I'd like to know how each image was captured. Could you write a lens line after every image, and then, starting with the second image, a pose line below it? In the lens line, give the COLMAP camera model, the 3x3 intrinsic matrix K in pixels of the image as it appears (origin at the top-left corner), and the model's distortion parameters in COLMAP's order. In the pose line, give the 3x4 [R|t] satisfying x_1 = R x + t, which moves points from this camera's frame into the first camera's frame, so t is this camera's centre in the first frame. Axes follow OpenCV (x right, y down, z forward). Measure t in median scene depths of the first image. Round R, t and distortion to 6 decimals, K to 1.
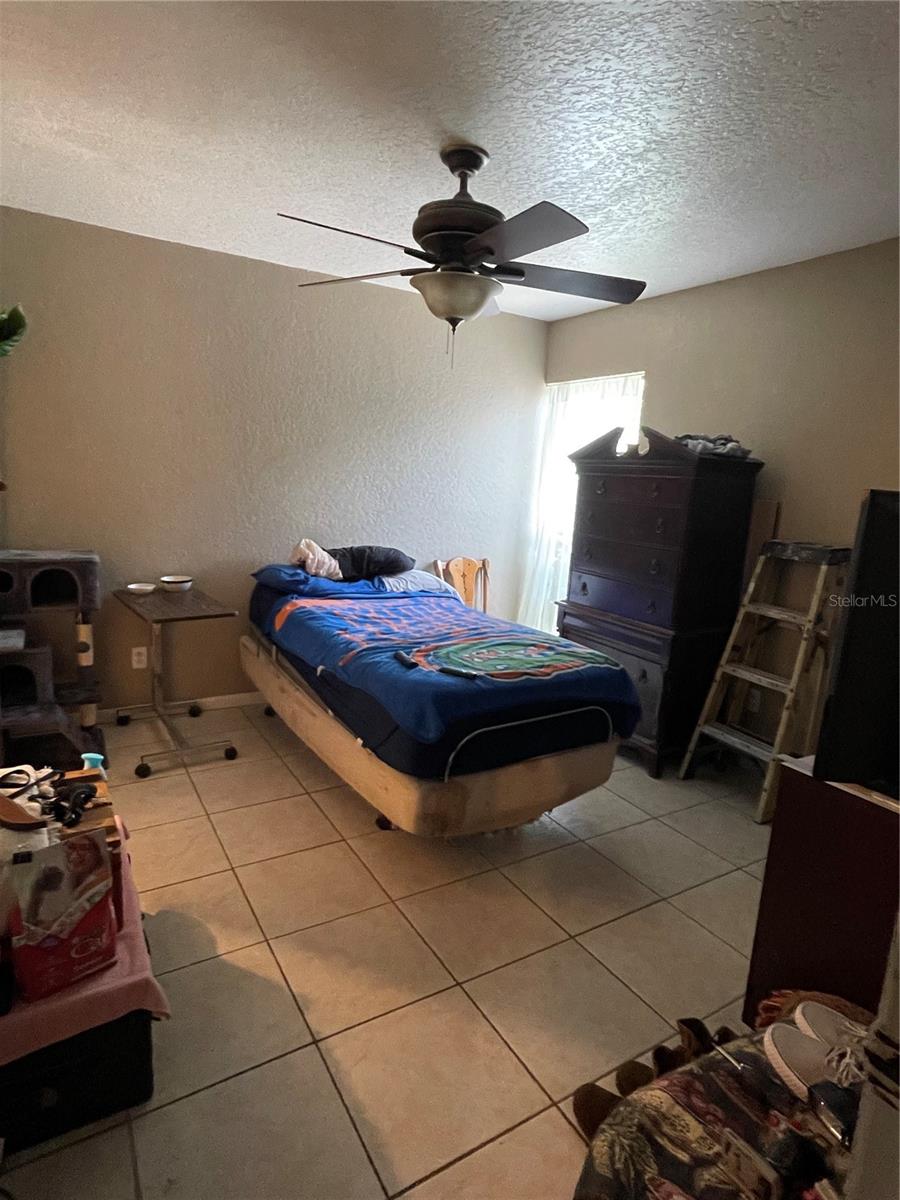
lens RADIAL K [[660.3, 0, 446.5], [0, 660.3, 602.7], [0, 0, 1]] dist [-0.006023, 0.000169]
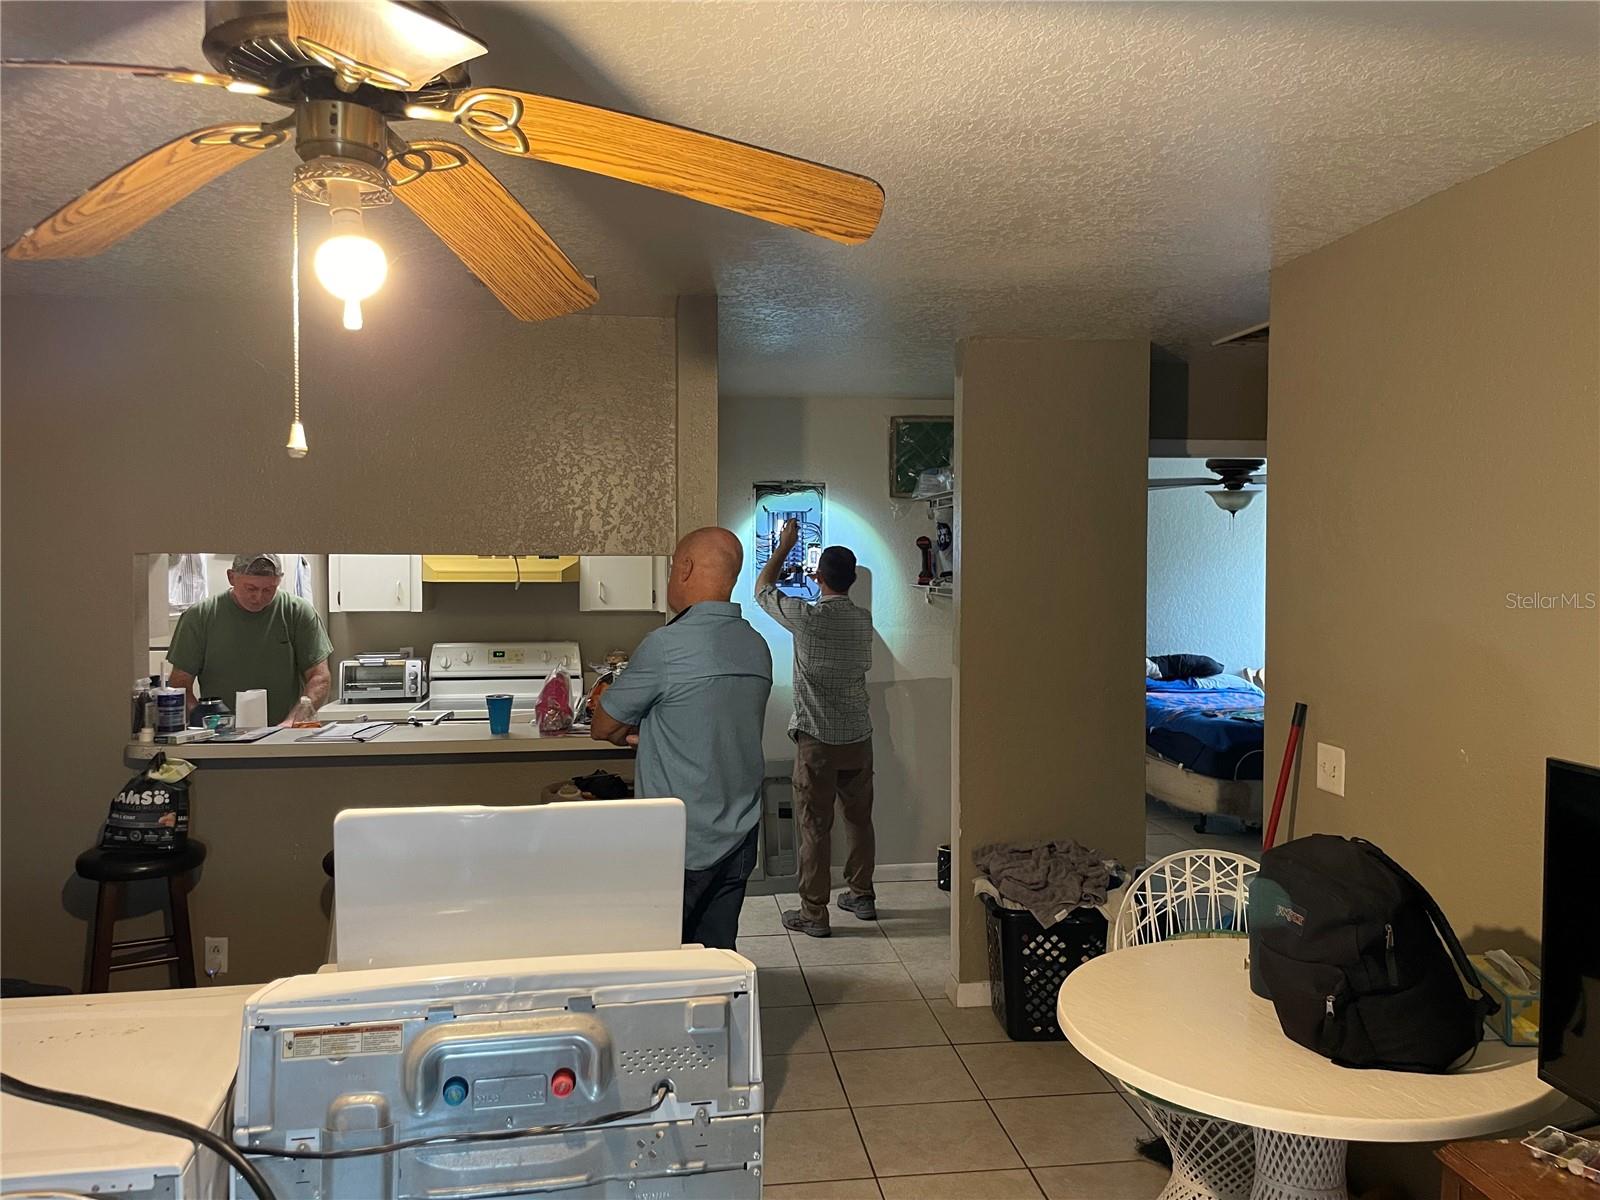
lens RADIAL K [[1205.1, 0, 797.7], [0, 1205.1, 600.2], [0, 0, 1]] dist [0.016350, 0.001921]
pose [[0.912777, -0.040398, -0.406455, 0.155065], [-0.028474, 0.986383, -0.161980, 0.213815], [0.407464, 0.159425, 0.899198, -1.416744]]
